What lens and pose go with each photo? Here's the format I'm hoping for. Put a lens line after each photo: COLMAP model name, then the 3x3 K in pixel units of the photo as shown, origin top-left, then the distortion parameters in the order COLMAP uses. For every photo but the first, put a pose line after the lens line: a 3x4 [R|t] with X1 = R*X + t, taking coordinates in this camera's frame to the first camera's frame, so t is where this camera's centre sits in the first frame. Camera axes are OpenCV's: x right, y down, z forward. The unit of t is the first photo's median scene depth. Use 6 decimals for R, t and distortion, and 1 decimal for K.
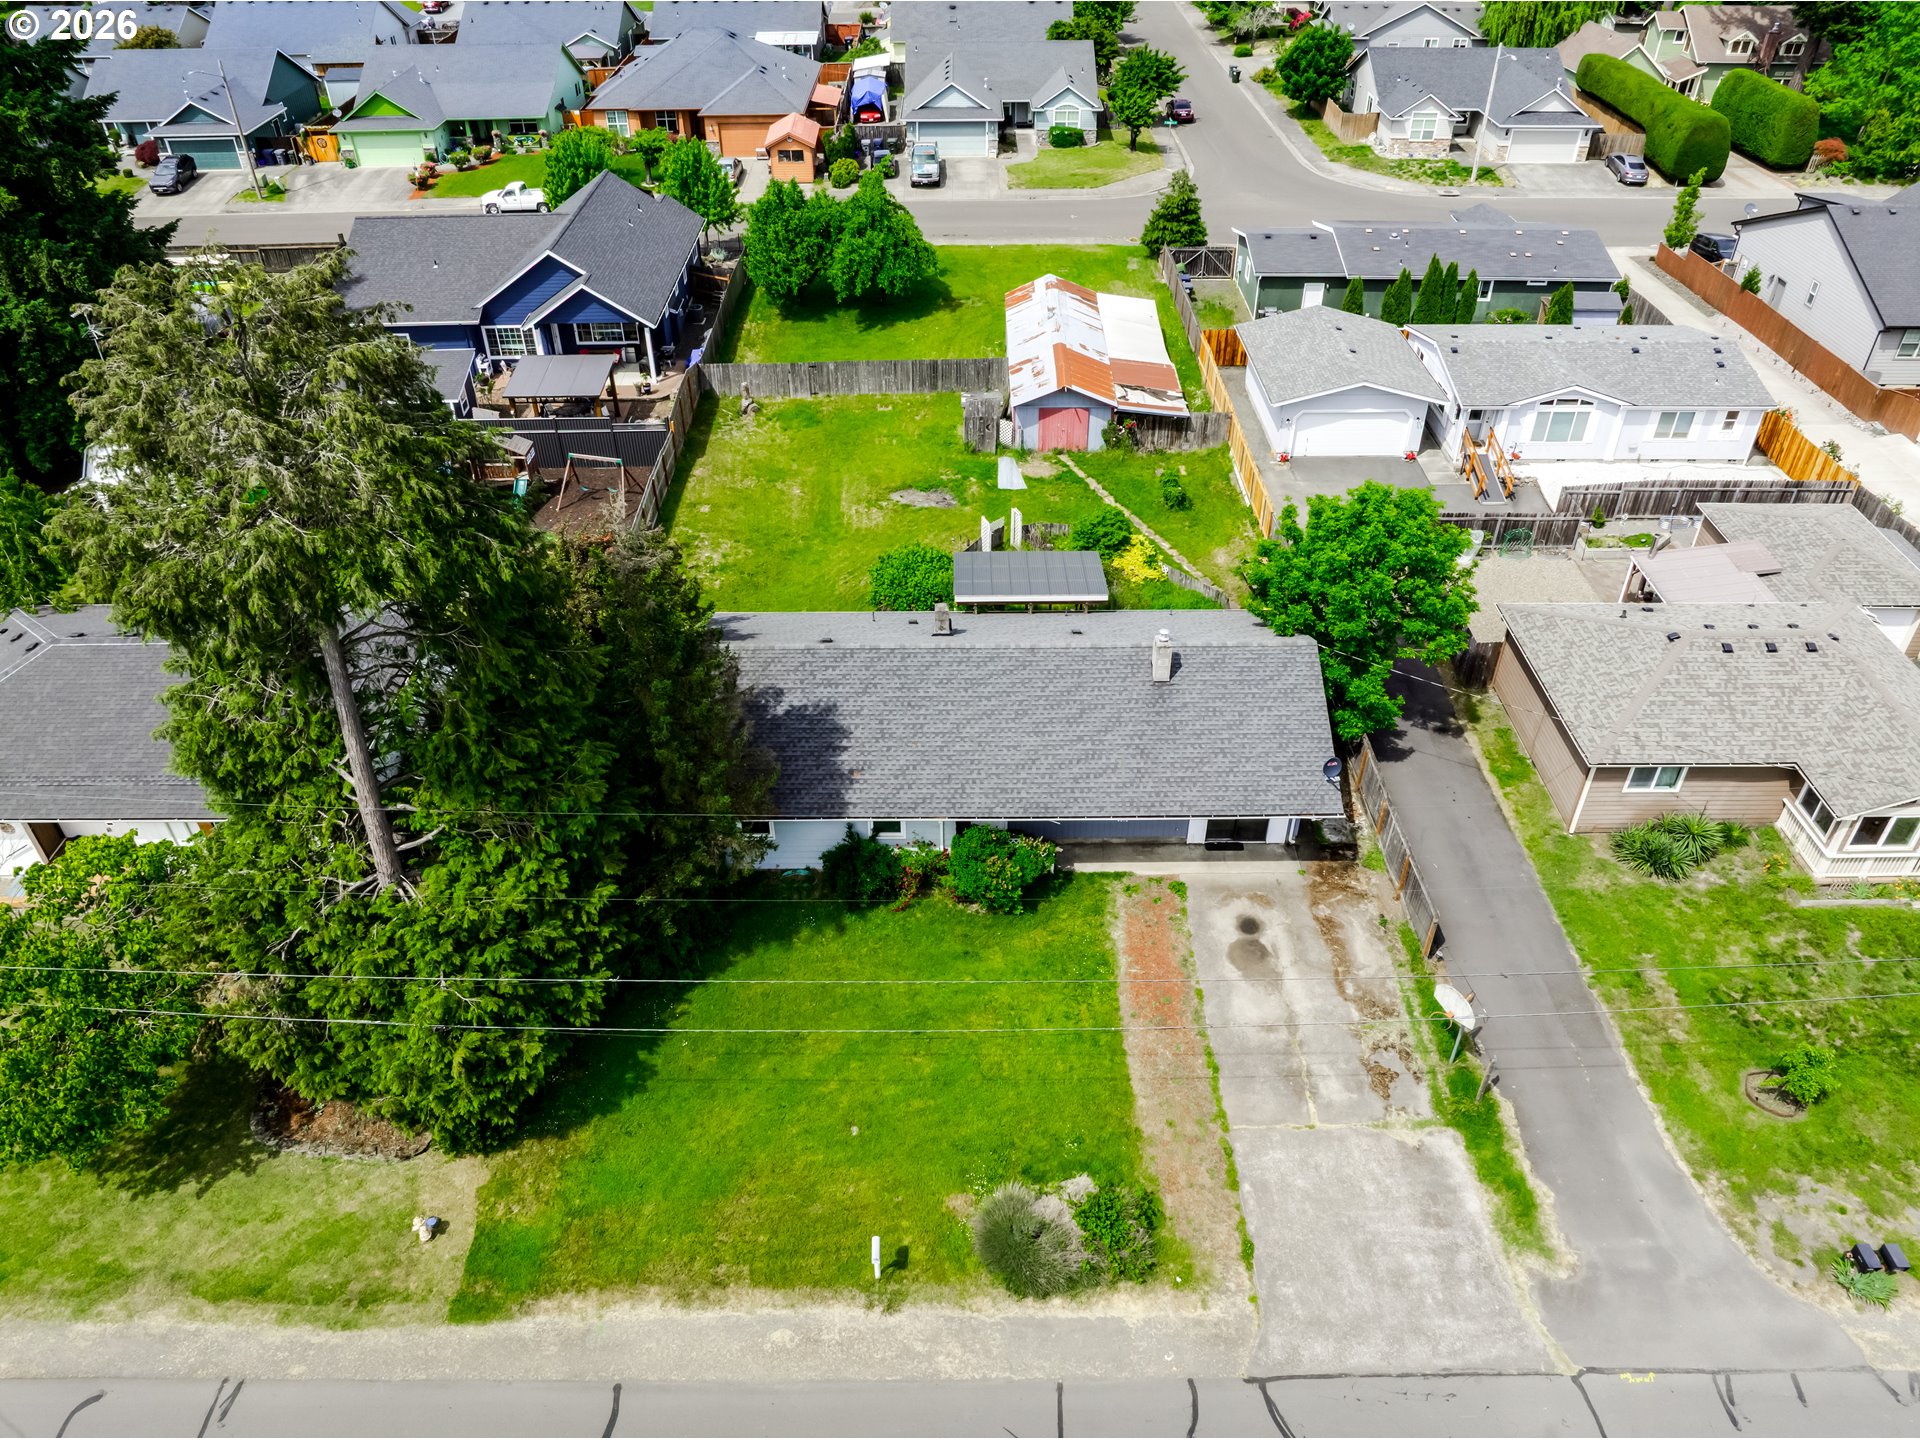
lens RADIAL K [[1353.3, 0, 968.1], [0, 1353.3, 719.6], [0, 0, 1]] dist [-0.035466, 0.003215]
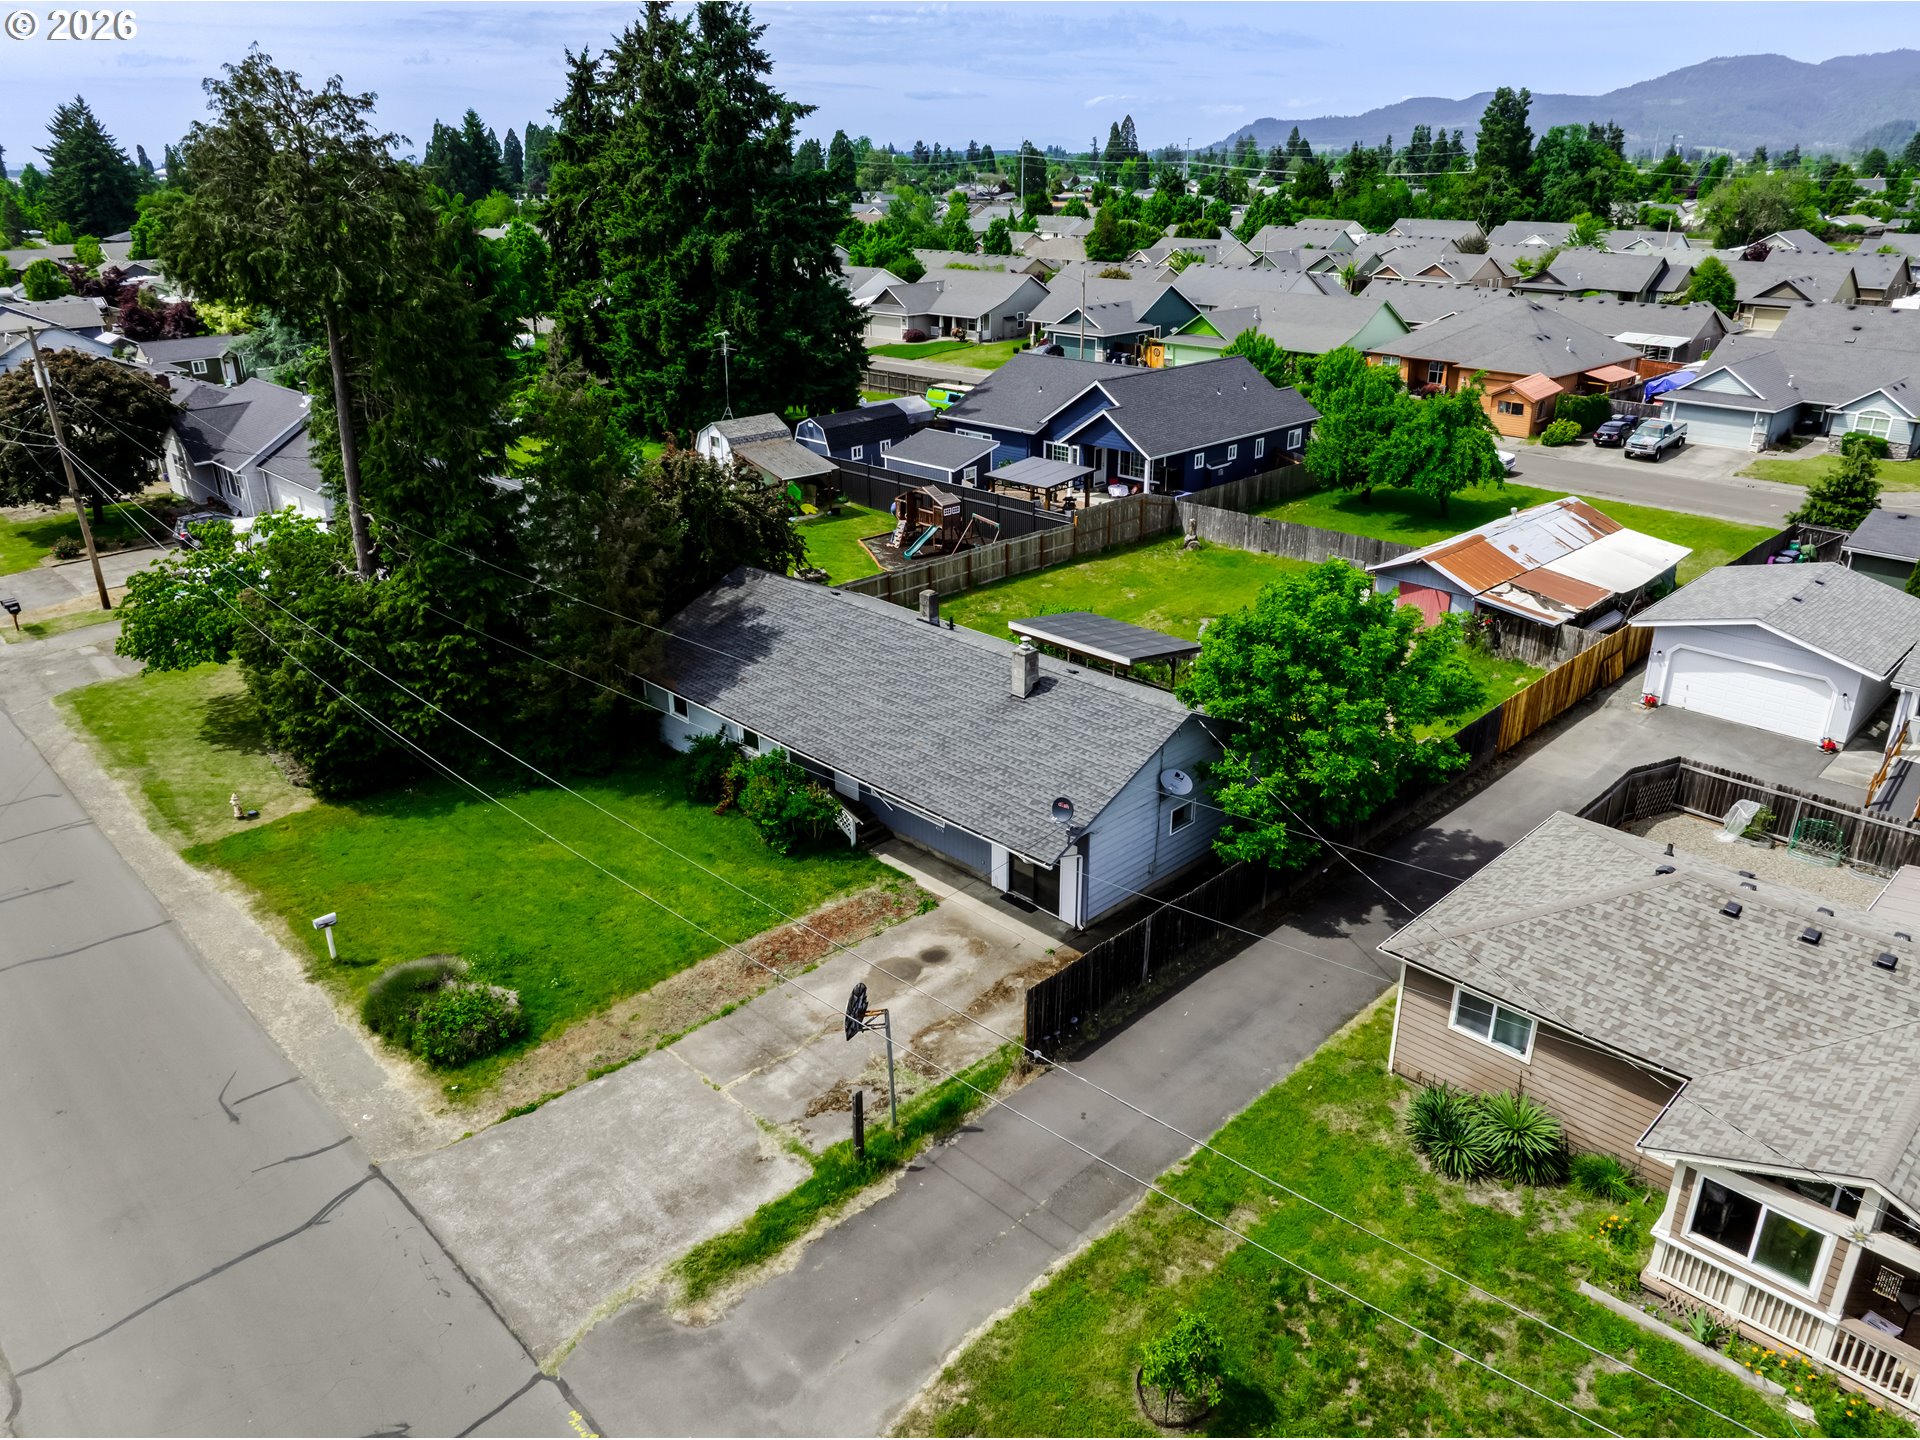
lens RADIAL K [[1353.3, 0, 968.1], [0, 1353.3, 719.6], [0, 0, 1]] dist [-0.035466, 0.003215]
pose [[0.698128, 0.277662, -0.659941, 0.731842], [-0.431661, 0.898608, -0.078560, 0.073226], [0.571215, 0.339715, 0.747199, 0.303345]]
